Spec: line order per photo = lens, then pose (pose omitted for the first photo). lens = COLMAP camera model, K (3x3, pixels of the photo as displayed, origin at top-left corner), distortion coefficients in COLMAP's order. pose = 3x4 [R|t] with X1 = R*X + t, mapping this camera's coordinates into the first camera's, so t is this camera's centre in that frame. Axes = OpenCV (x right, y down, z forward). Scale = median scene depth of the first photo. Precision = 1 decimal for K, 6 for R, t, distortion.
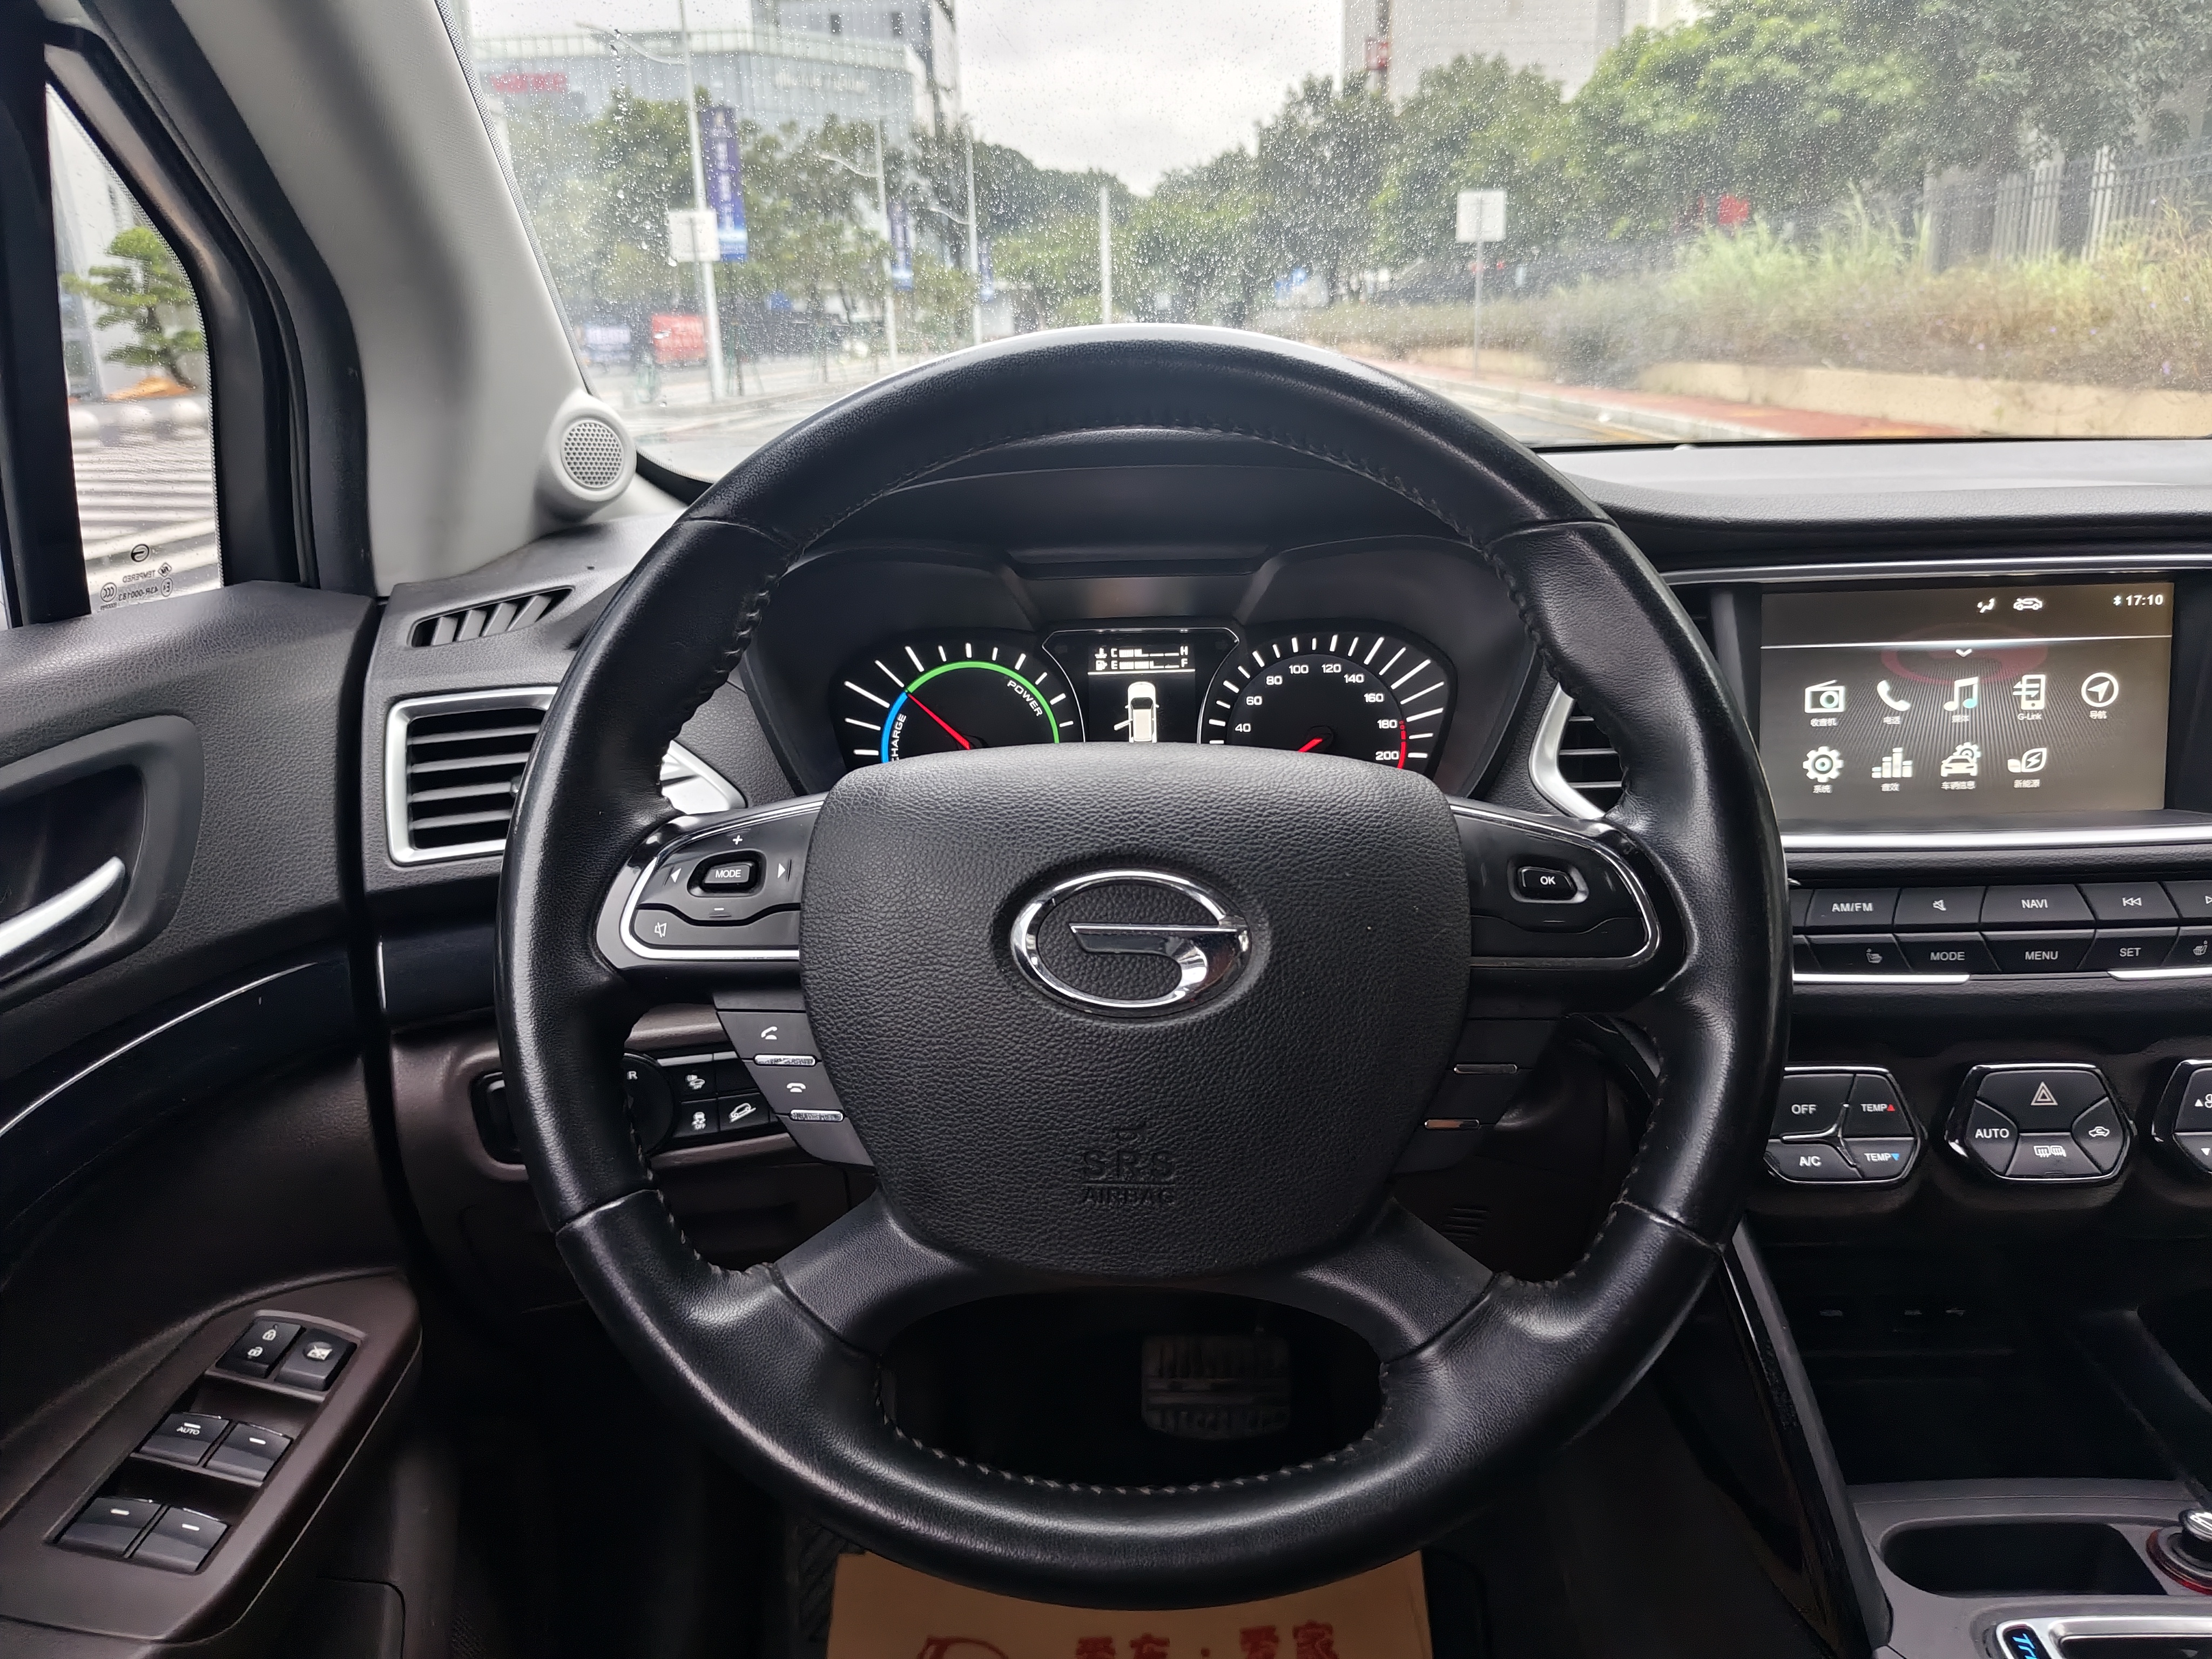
lens RADIAL K [[1553.8, 0, 1121.0], [0, 1553.8, 821.1], [0, 0, 1]] dist [0.004233, -0.004741]
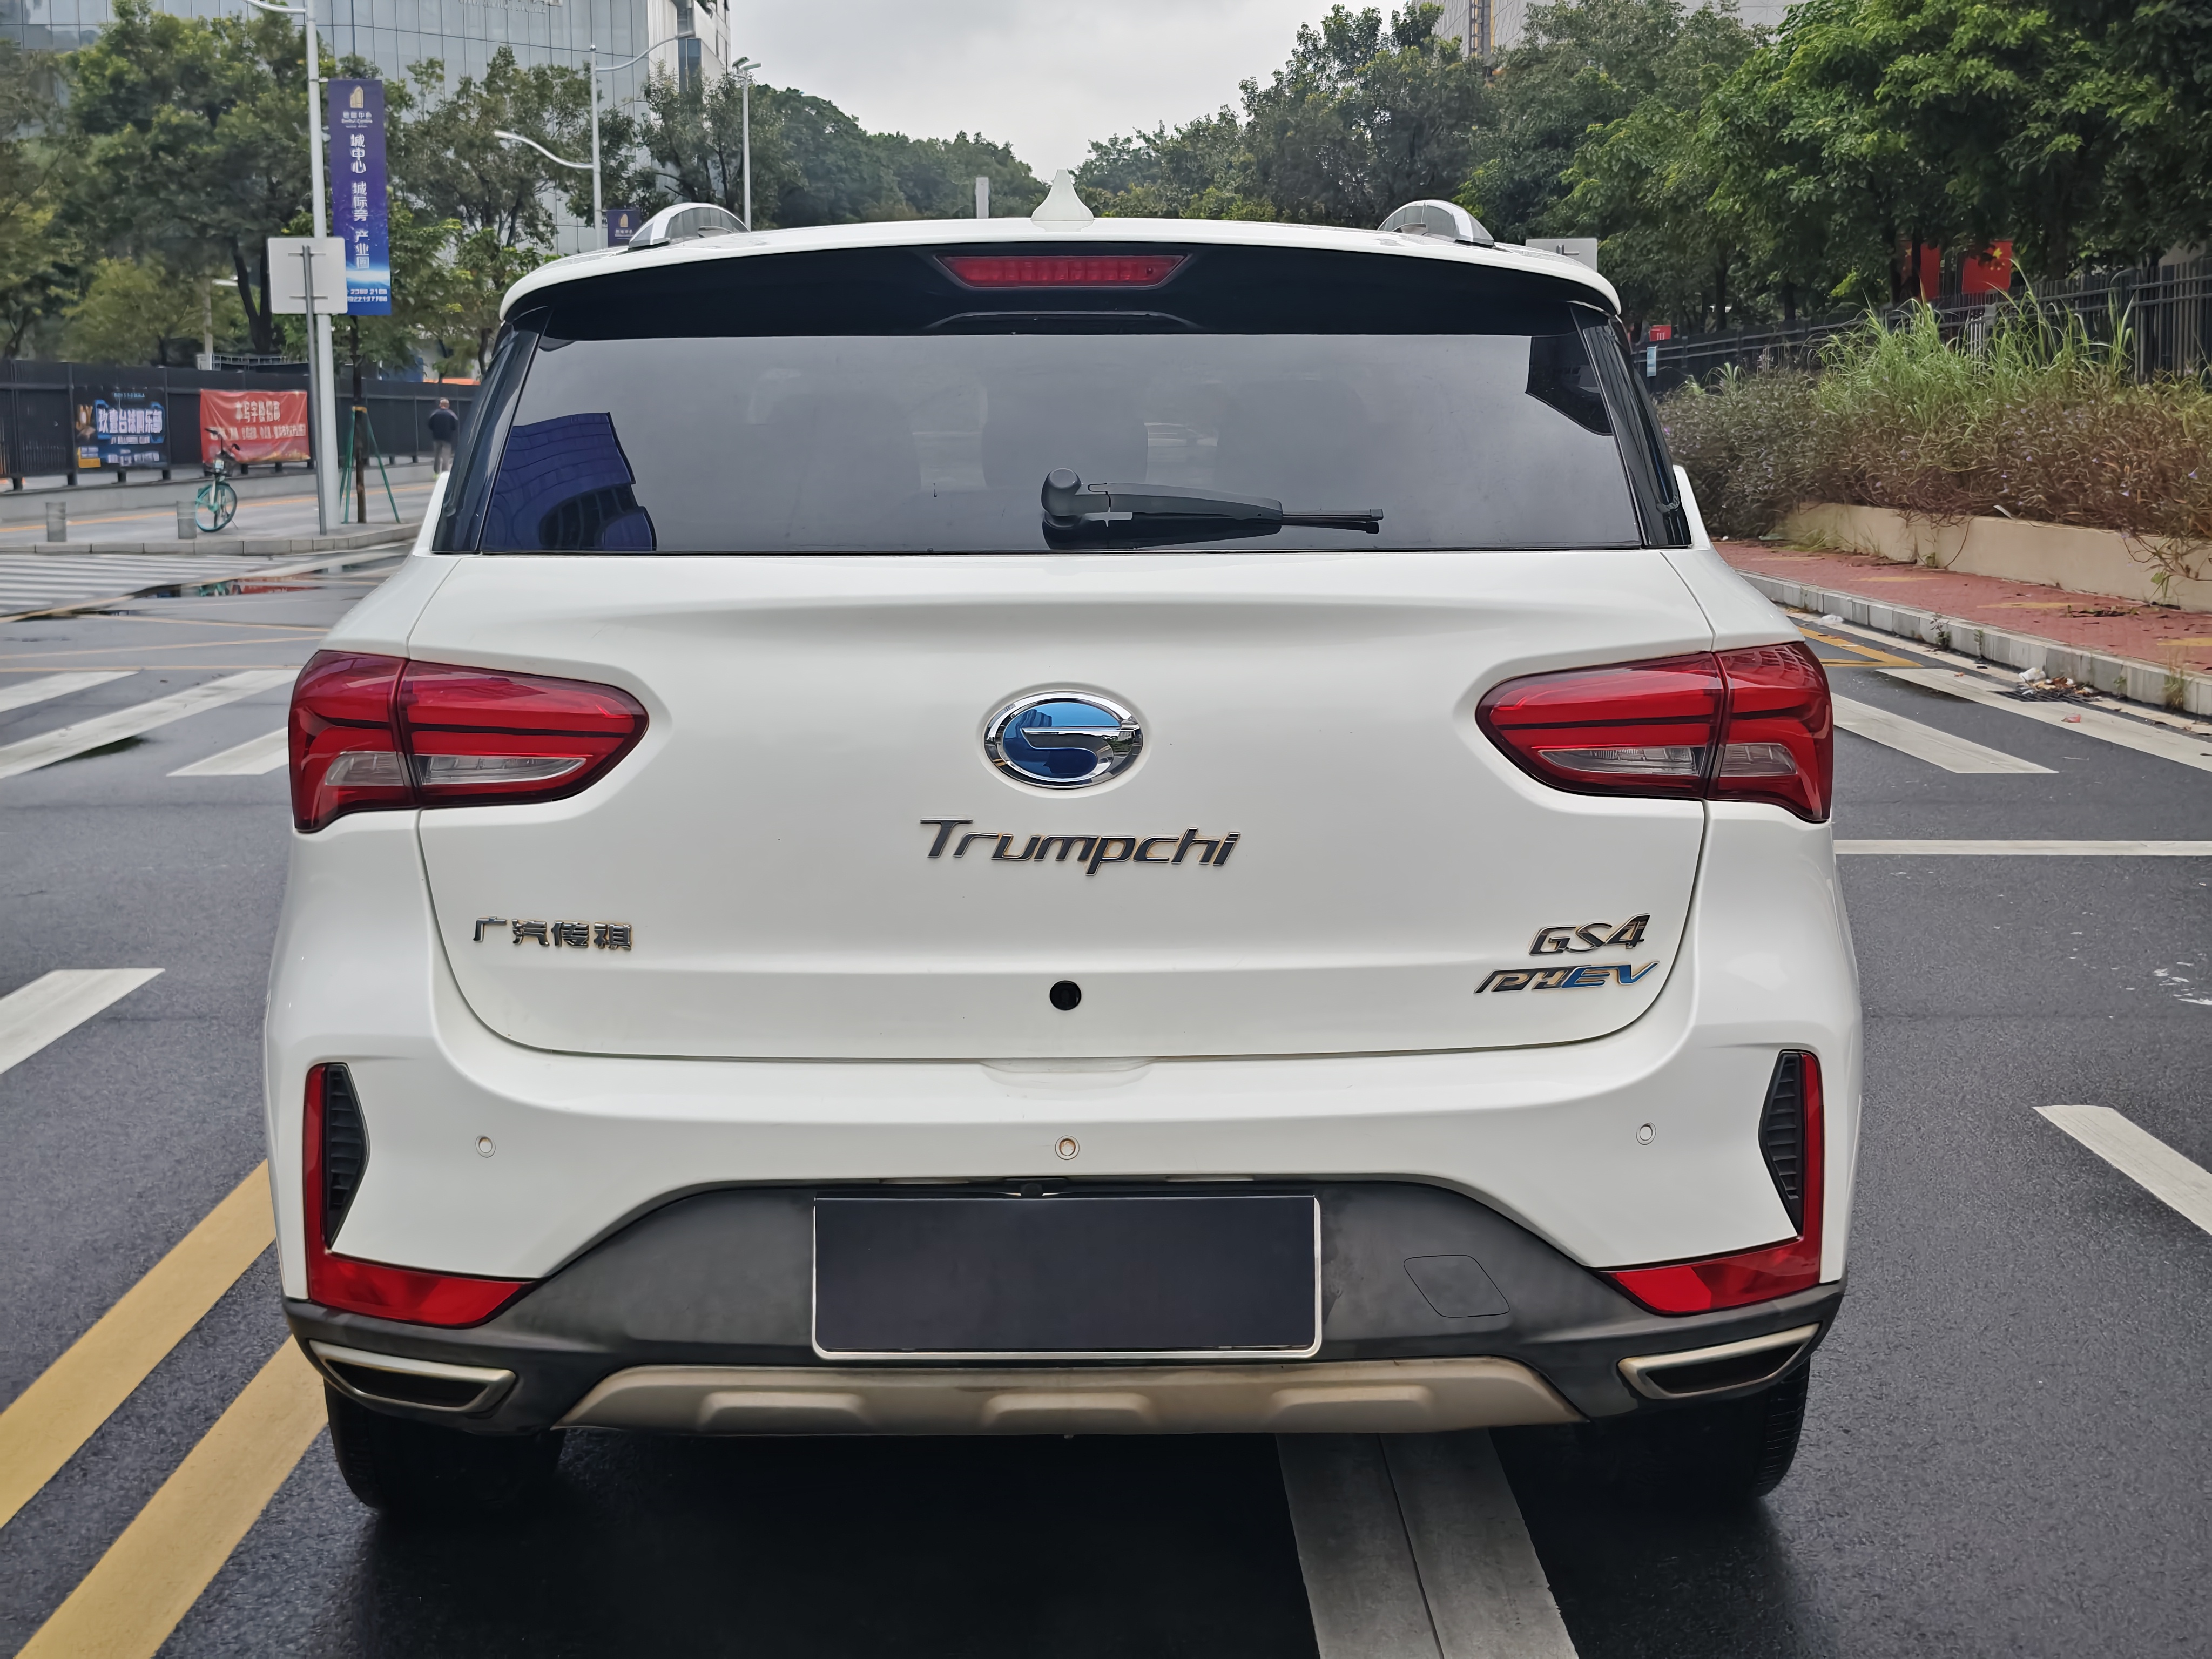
lens RADIAL K [[2980.7, 0, 1117.2], [0, 2980.7, 816.4], [0, 0, 1]] dist [0.057274, -0.051257]
pose [[0.999184, 0.015752, 0.037199, 0.350156], [-0.009033, 0.984647, -0.174323, 1.823550], [-0.039374, 0.173845, 0.983986, -6.554310]]
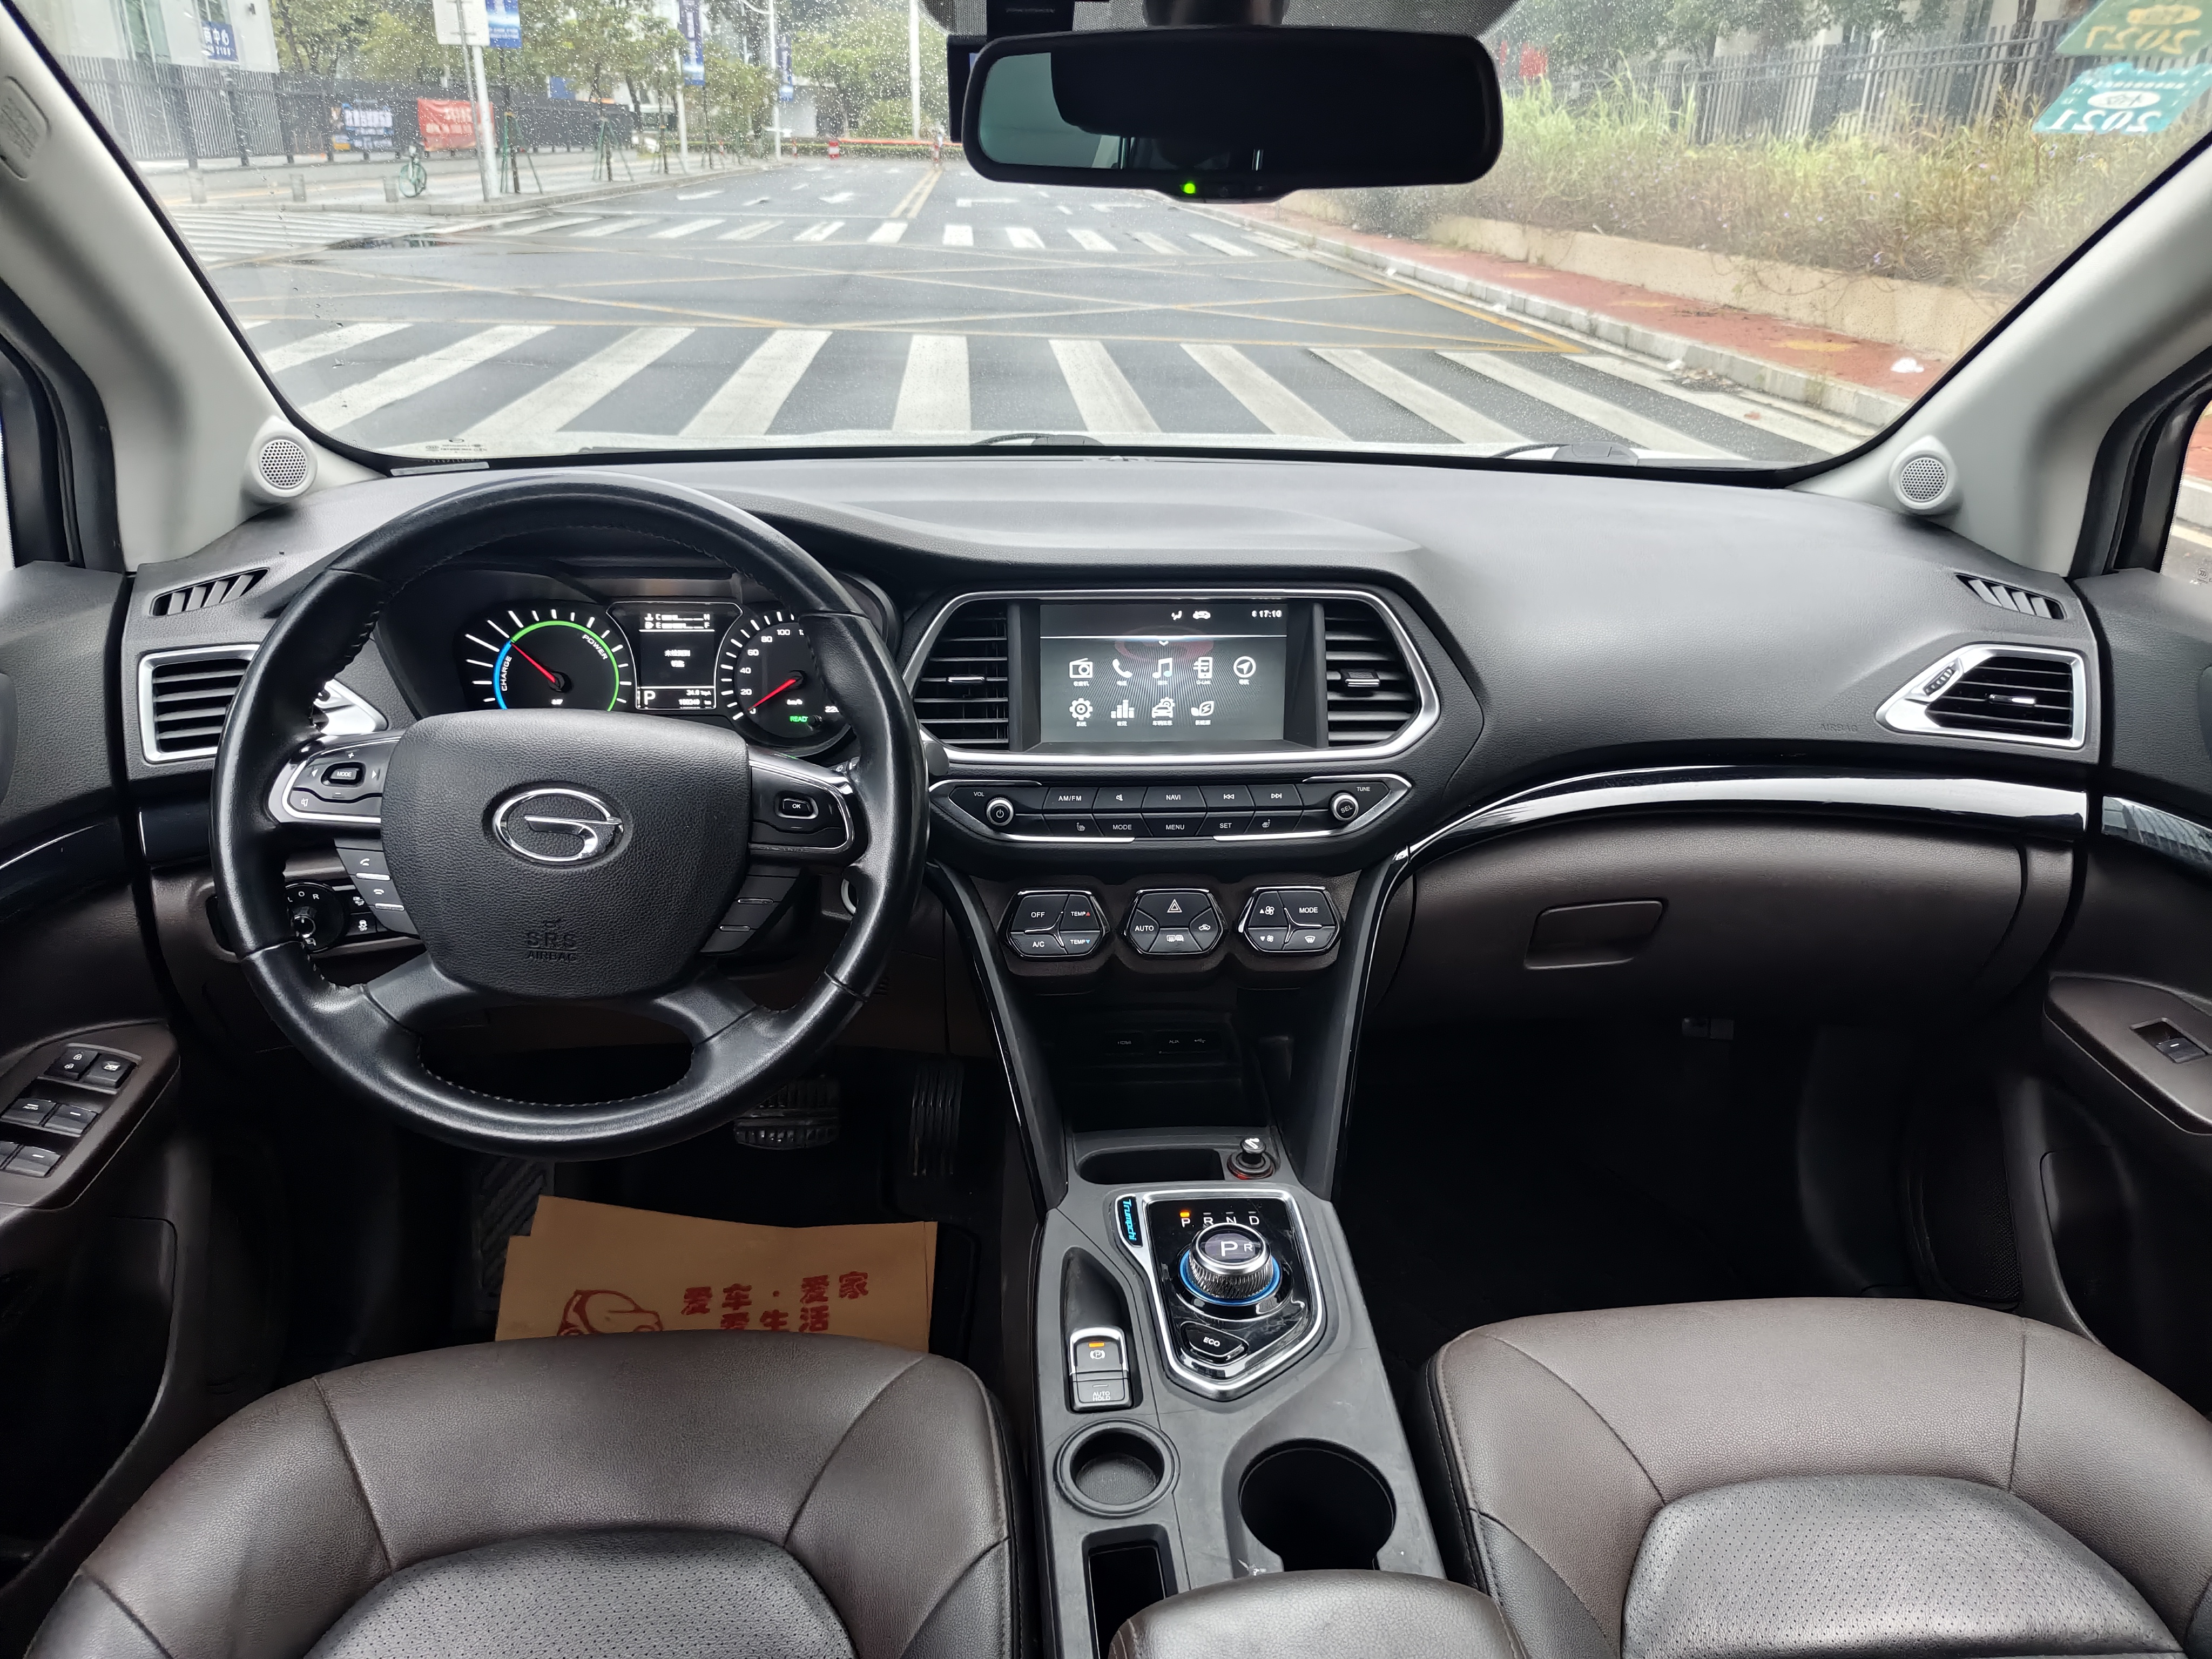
lens RADIAL K [[1530.7, 0, 1113.1], [0, 1530.7, 813.4], [0, 0, 1]] dist [0.046384, -0.058980]
pose [[0.992732, 0.007211, 0.120128, 0.265649], [-0.019542, 0.994614, 0.101794, -0.084072], [-0.118747, -0.103402, 0.987526, -0.560528]]
